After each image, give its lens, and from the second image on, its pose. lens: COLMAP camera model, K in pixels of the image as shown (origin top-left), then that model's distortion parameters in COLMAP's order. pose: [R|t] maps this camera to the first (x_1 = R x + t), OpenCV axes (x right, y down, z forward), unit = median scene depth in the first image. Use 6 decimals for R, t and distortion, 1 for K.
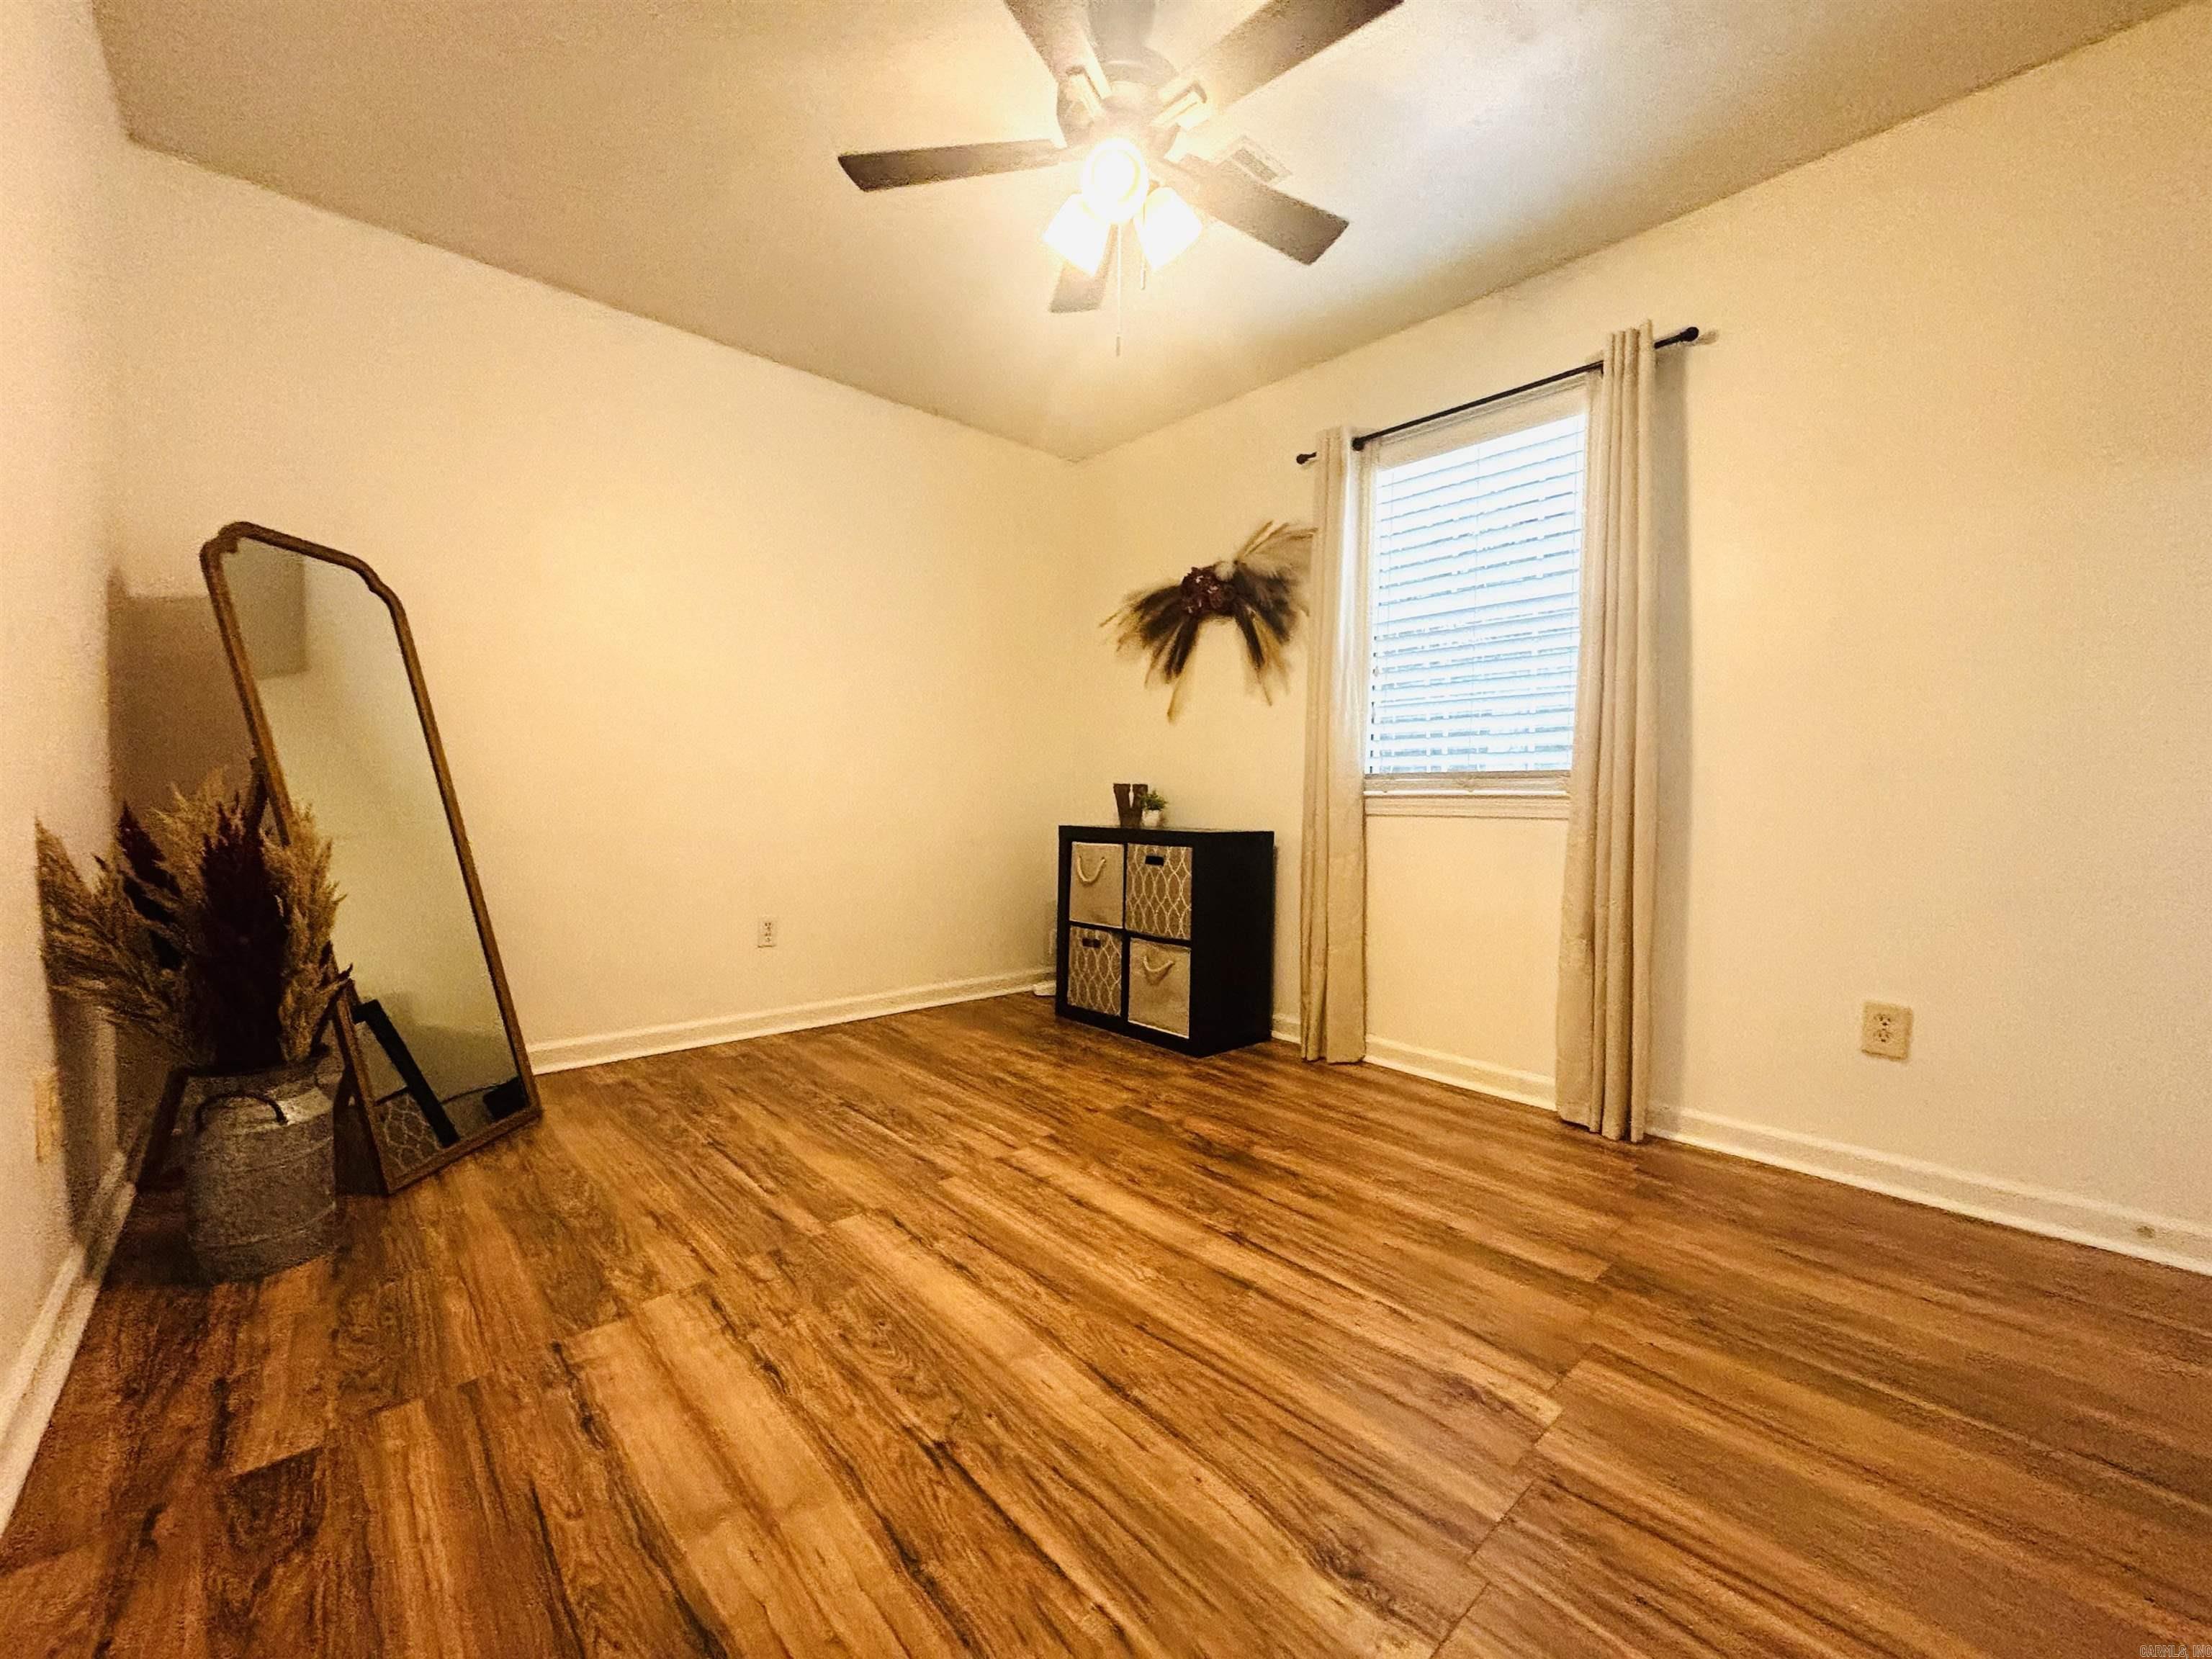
lens RADIAL K [[889.2, 0, 1104.6], [0, 889.2, 832.6], [0, 0, 1]] dist [-0.024673, 0.007701]
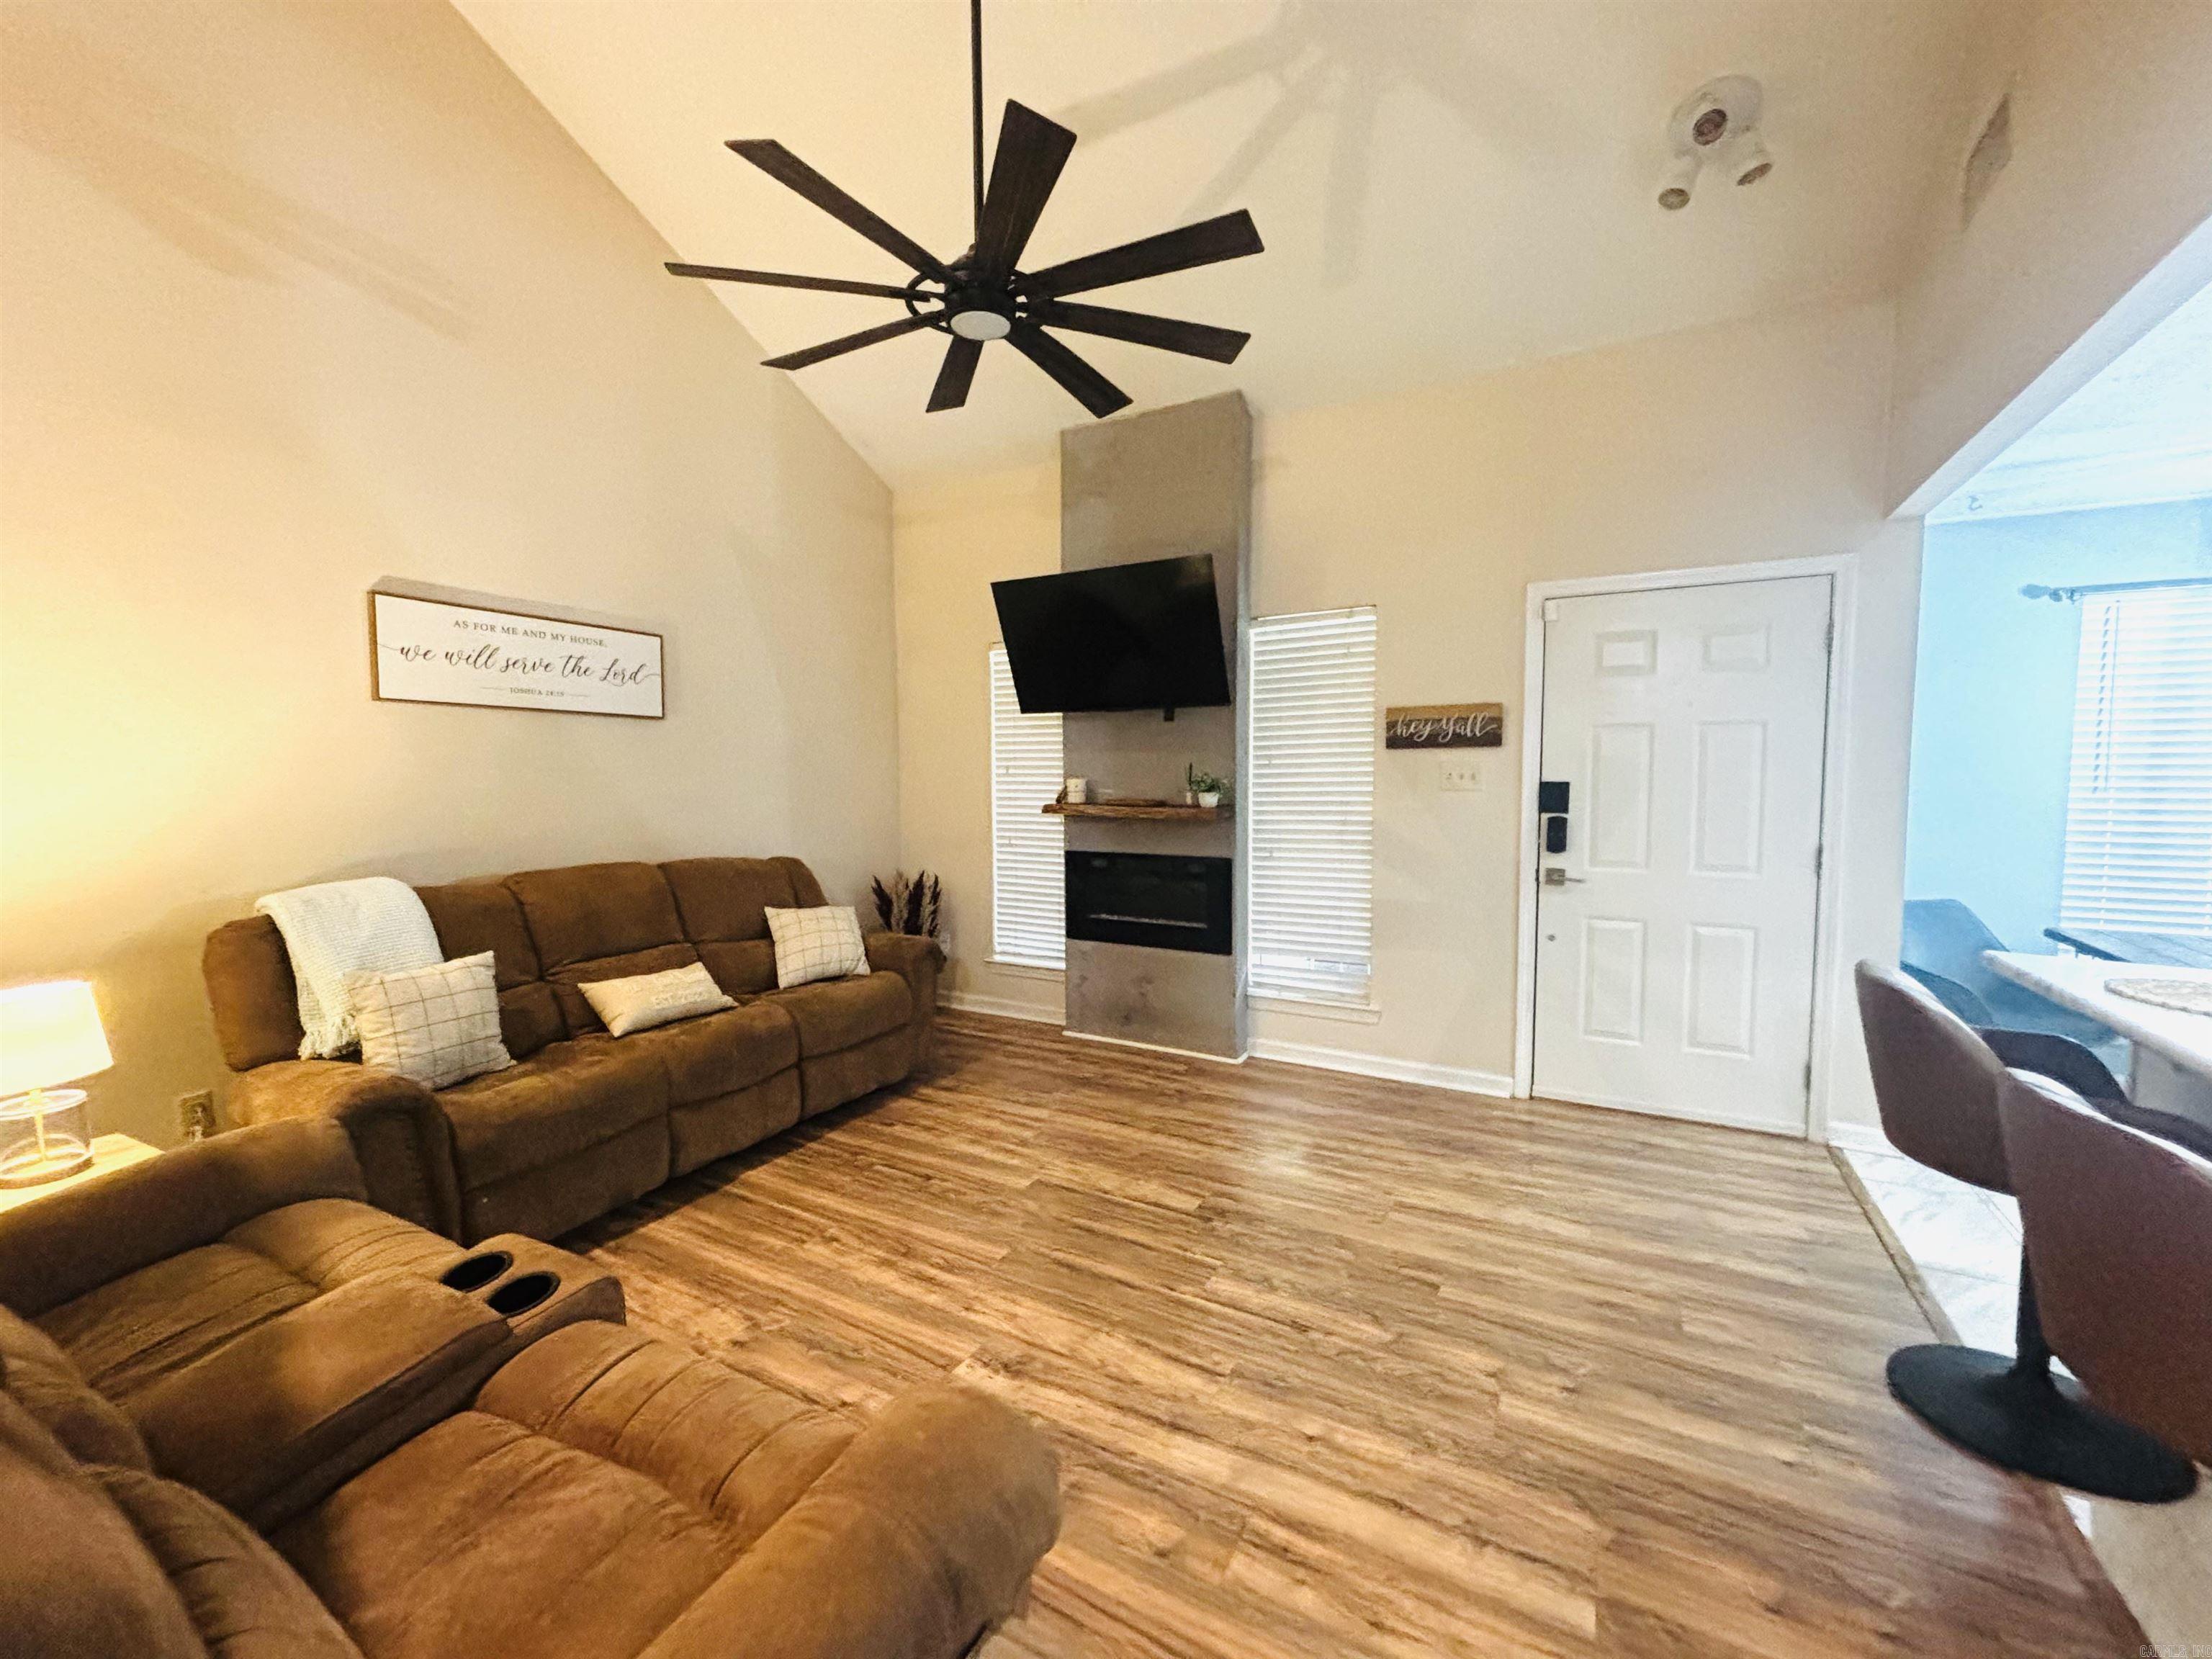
lens RADIAL K [[889.2, 0, 1104.6], [0, 889.2, 832.6], [0, 0, 1]] dist [-0.024673, 0.007701]
pose [[-0.952067, 0.009849, -0.305731, 0.556409], [-0.017146, 0.996192, 0.085486, -0.329542], [0.305409, 0.086630, -0.948273, 1.886882]]
